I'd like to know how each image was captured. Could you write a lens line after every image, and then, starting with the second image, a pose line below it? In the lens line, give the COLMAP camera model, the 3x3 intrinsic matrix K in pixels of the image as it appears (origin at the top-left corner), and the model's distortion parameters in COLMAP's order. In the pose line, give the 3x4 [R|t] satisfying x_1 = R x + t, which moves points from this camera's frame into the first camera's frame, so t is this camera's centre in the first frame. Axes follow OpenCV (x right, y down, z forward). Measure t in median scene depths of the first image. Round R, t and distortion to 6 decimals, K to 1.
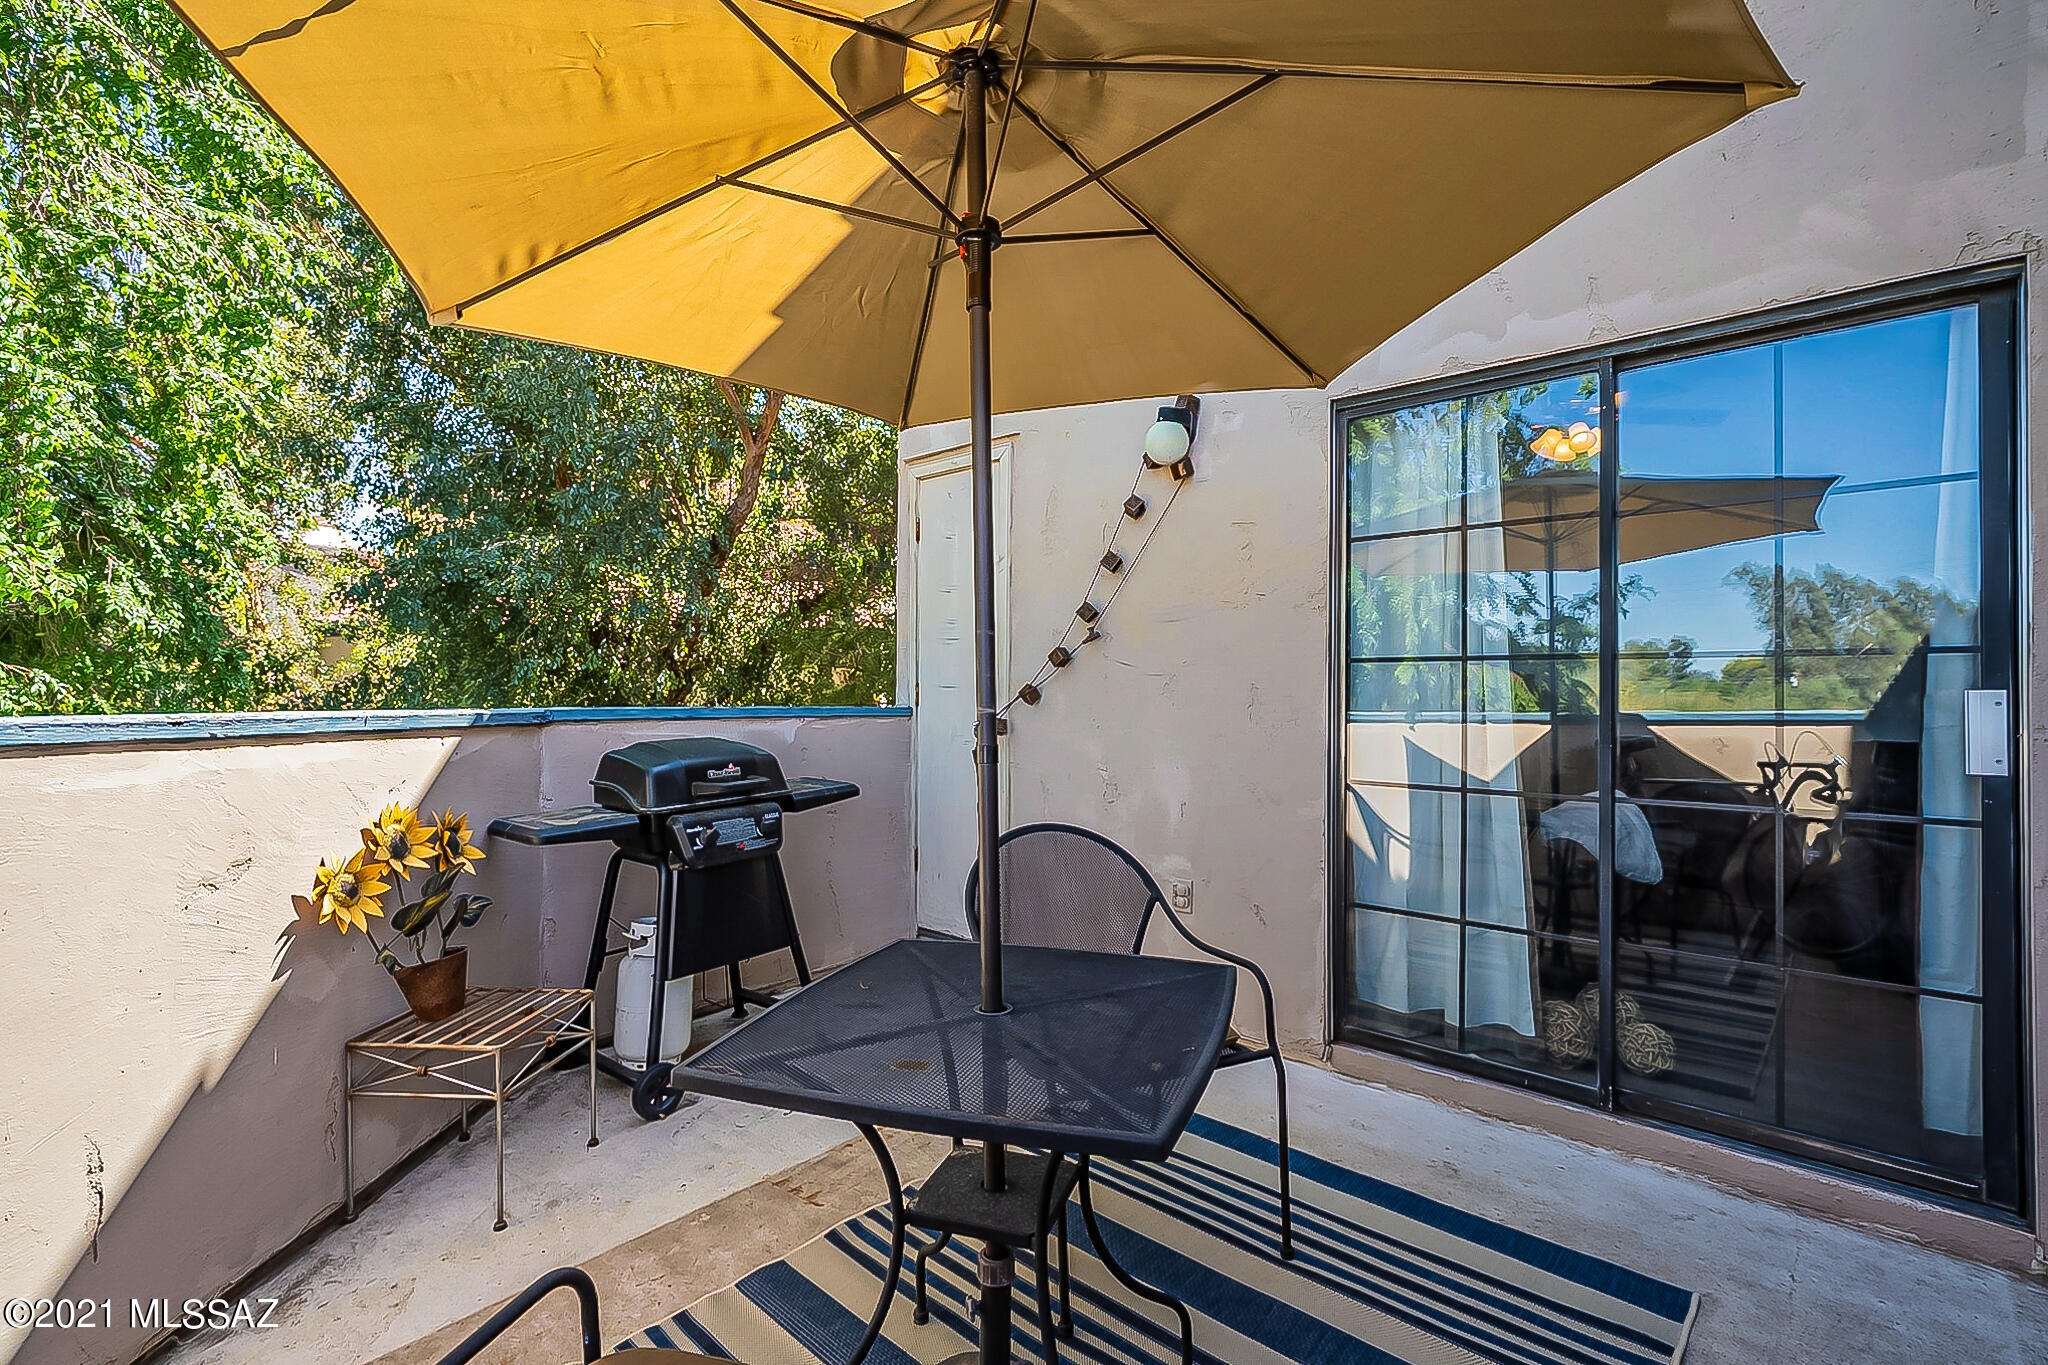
lens RADIAL K [[928.7, 0, 1023.9], [0, 928.7, 693.1], [0, 0, 1]] dist [-0.002111, -0.000399]
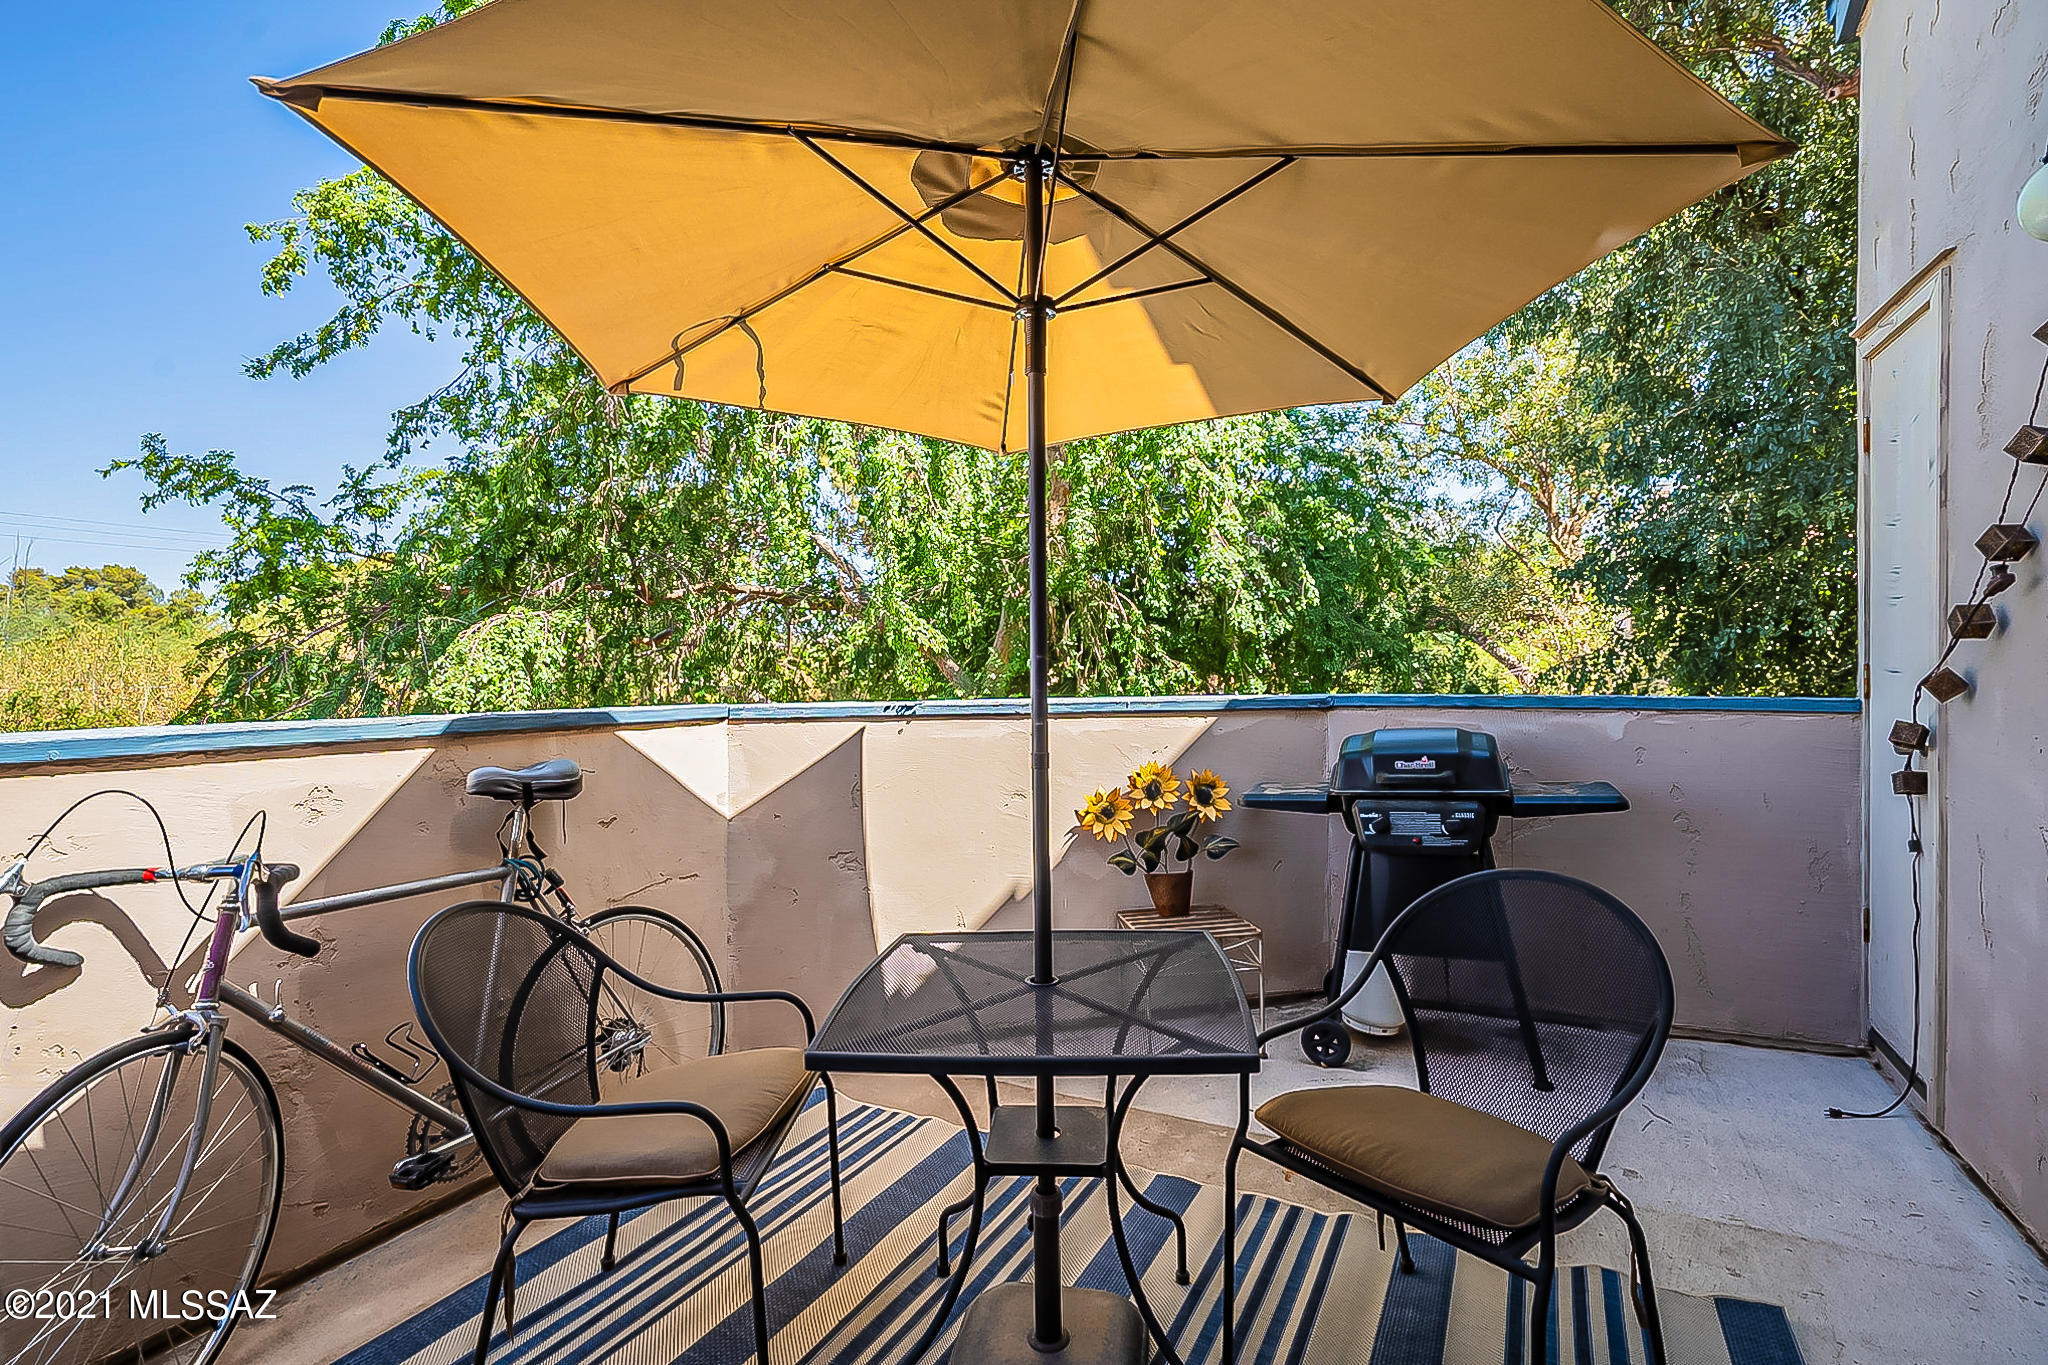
lens RADIAL K [[936.5, 0, 1018.0], [0, 936.5, 670.2], [0, 0, 1]] dist [-0.000915, -0.000046]
pose [[0.188802, -0.000114, -0.982015, 0.612837], [0.020397, 0.999785, 0.003805, -0.029443], [0.981803, -0.020749, 0.188763, 0.416899]]
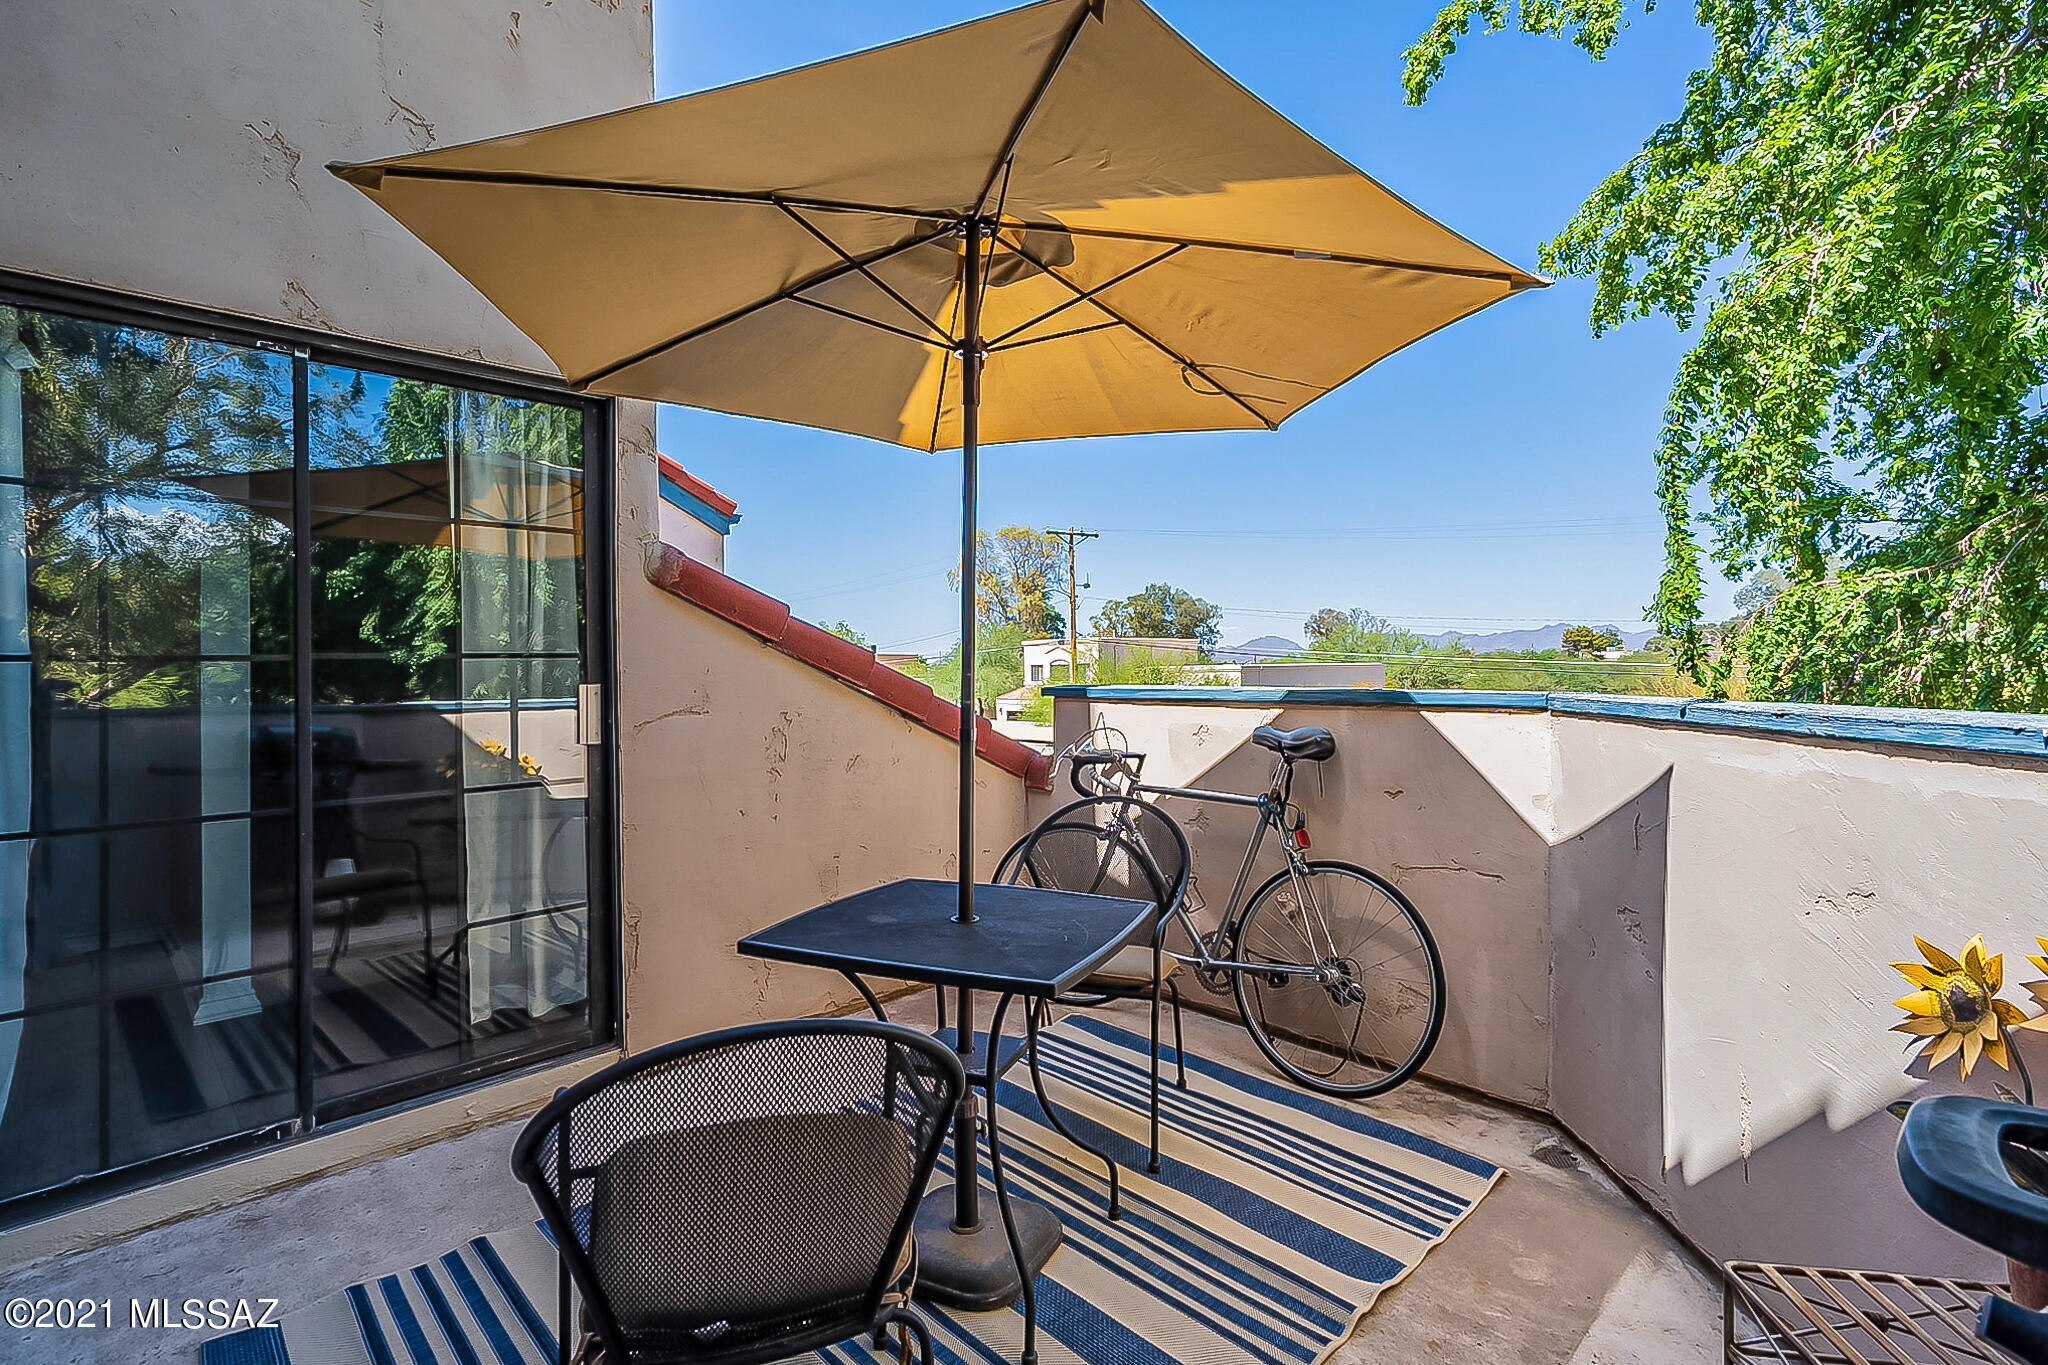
lens RADIAL K [[940.7, 0, 1037.7], [0, 940.7, 648.2], [0, 0, 1]] dist [0.001012, 0.000600]
pose [[-0.994166, 0.011585, 0.107238, -0.118826], [0.008148, 0.999441, -0.032431, -0.009901], [-0.107554, -0.031368, -0.993704, 1.270016]]
